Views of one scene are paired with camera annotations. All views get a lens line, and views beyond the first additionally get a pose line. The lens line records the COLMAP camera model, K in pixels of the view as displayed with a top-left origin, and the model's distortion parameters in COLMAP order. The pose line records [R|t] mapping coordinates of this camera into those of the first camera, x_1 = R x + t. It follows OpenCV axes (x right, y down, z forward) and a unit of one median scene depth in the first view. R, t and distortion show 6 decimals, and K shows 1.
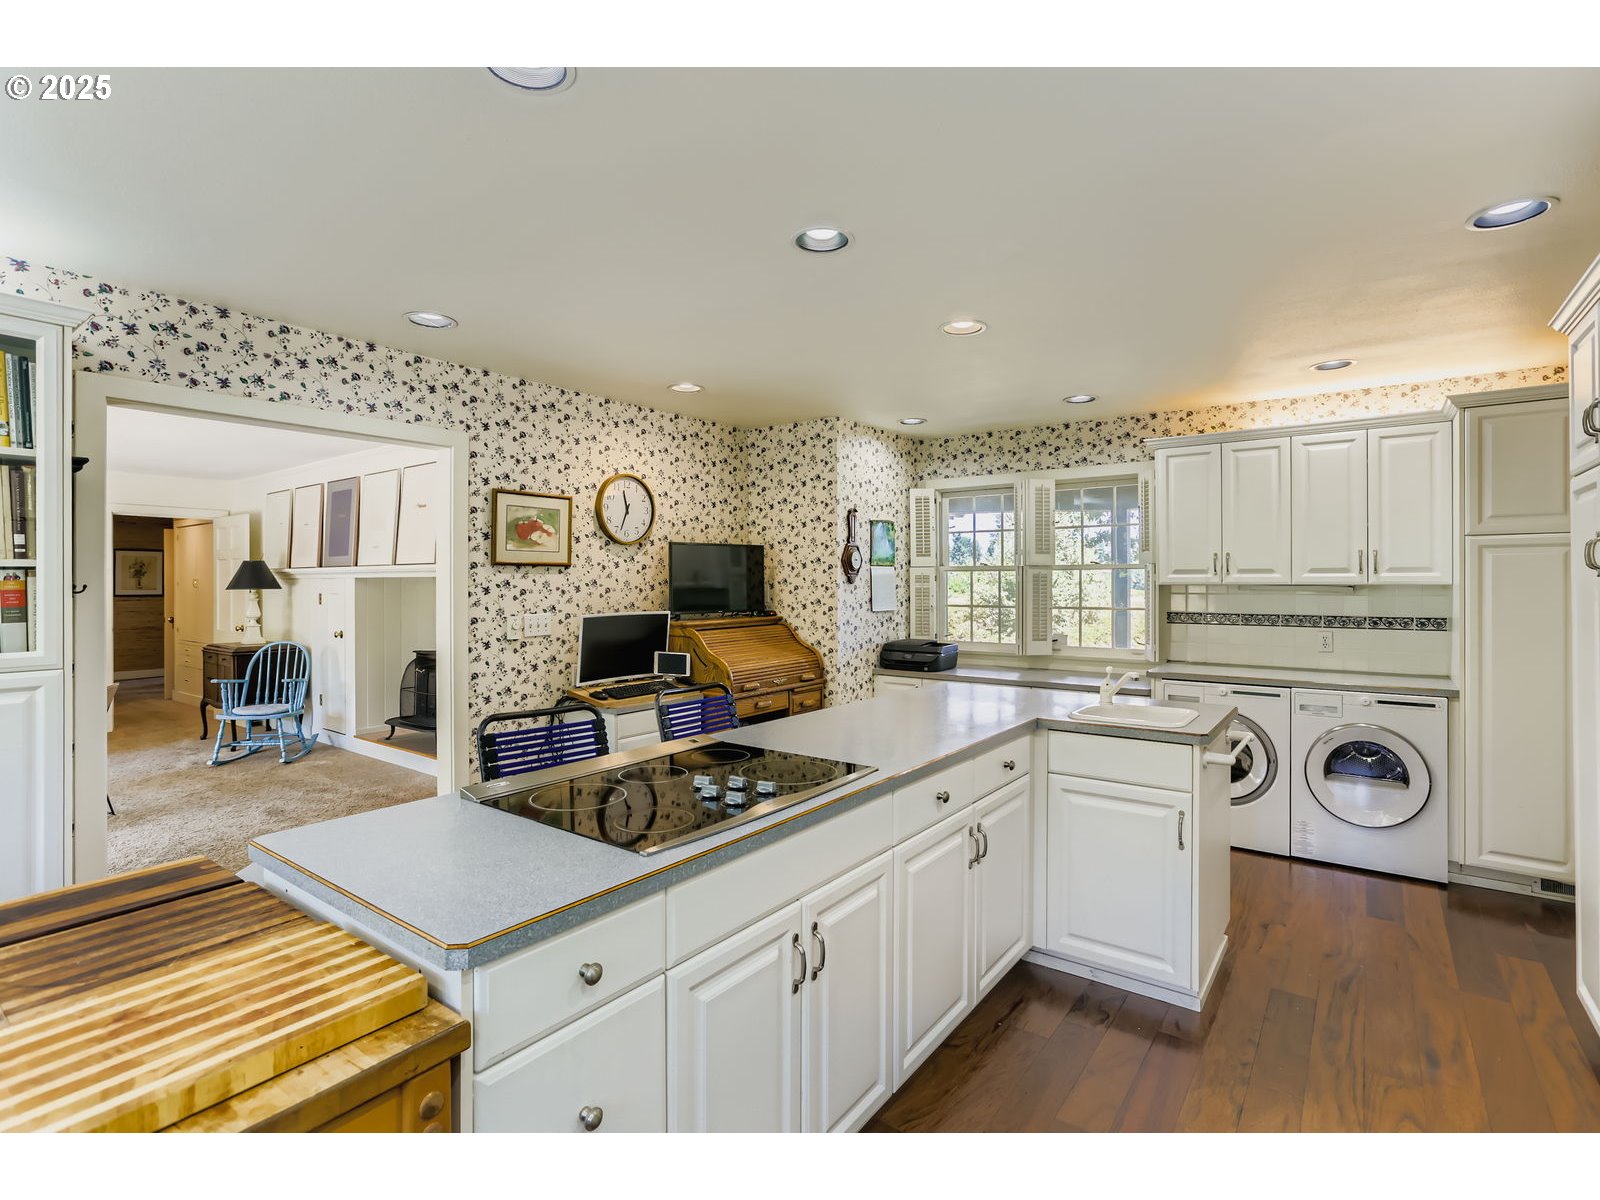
lens RADIAL K [[786.2, 0, 797.0], [0, 786.2, 585.6], [0, 0, 1]] dist [-0.057050, 0.025067]
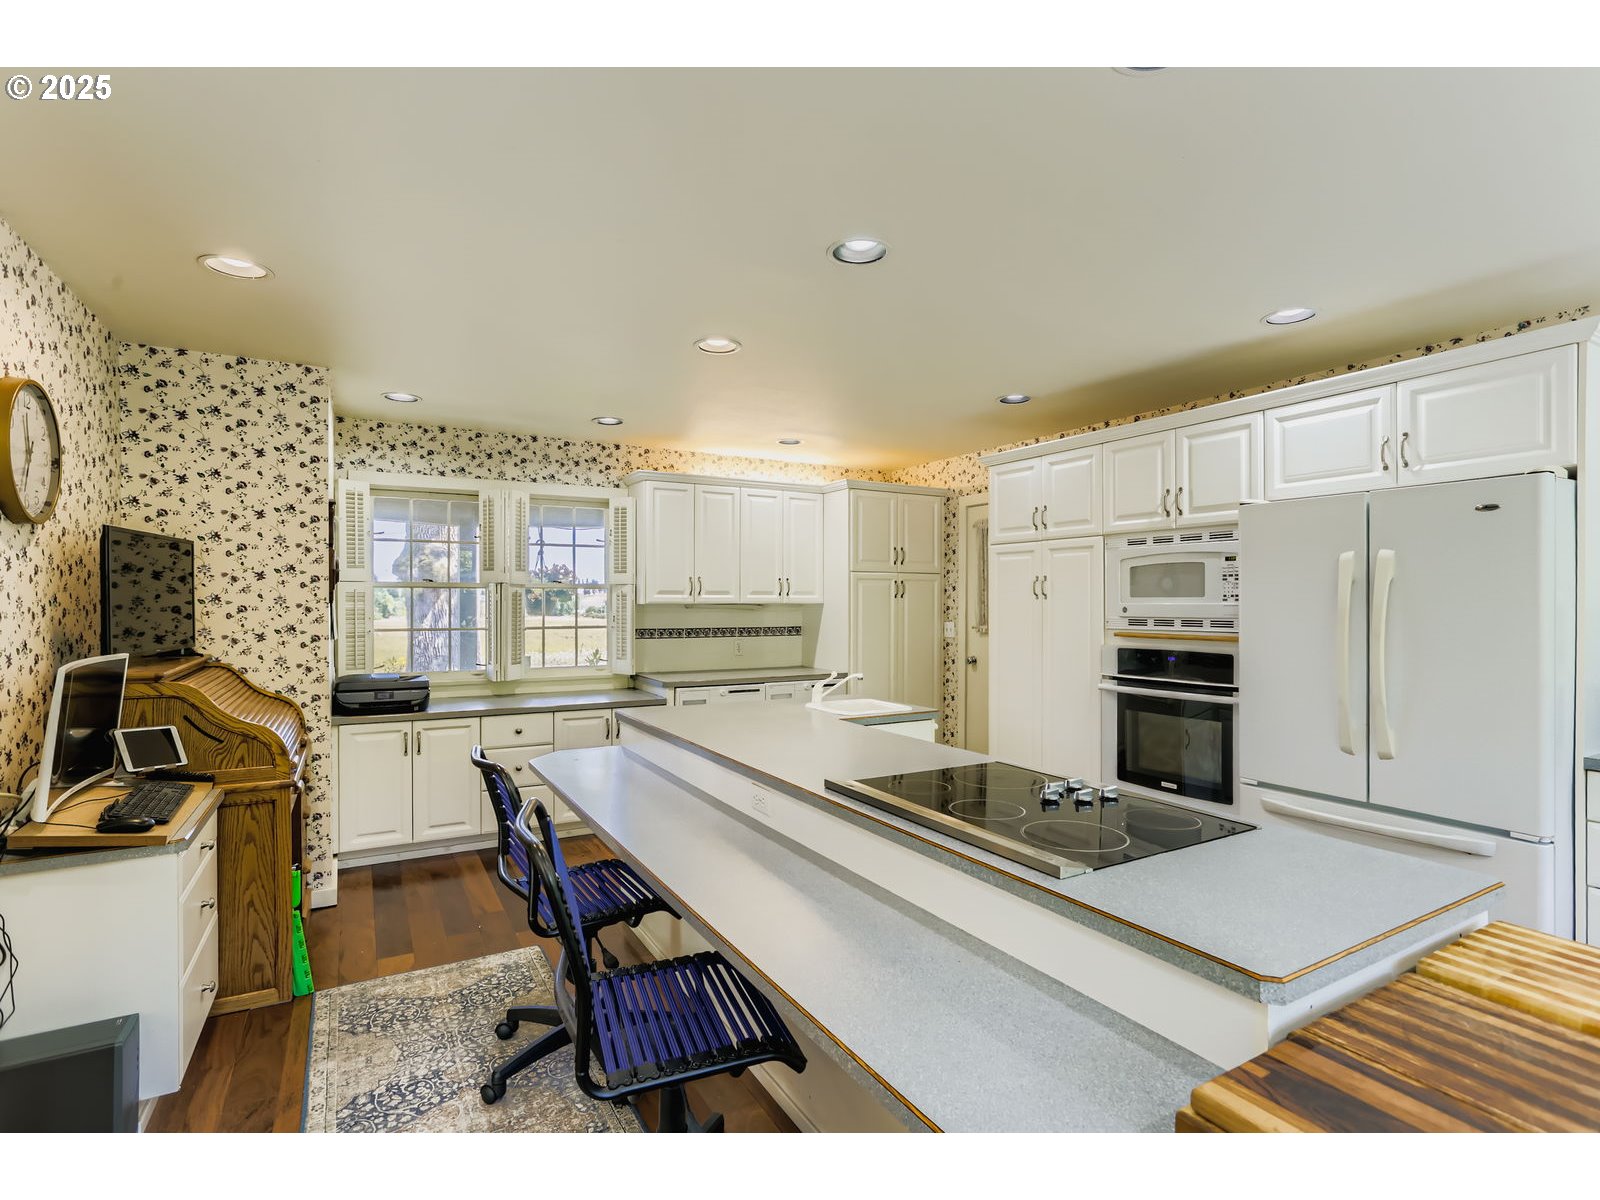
lens RADIAL K [[801.8, 0, 795.4], [0, 801.8, 597.0], [0, 0, 1]] dist [-0.004818, 0.000237]
pose [[0.395968, 0.006866, 0.918239, -0.467635], [0.002419, 0.999961, -0.008520, -0.000394], [-0.918261, 0.005595, 0.395936, 0.337920]]
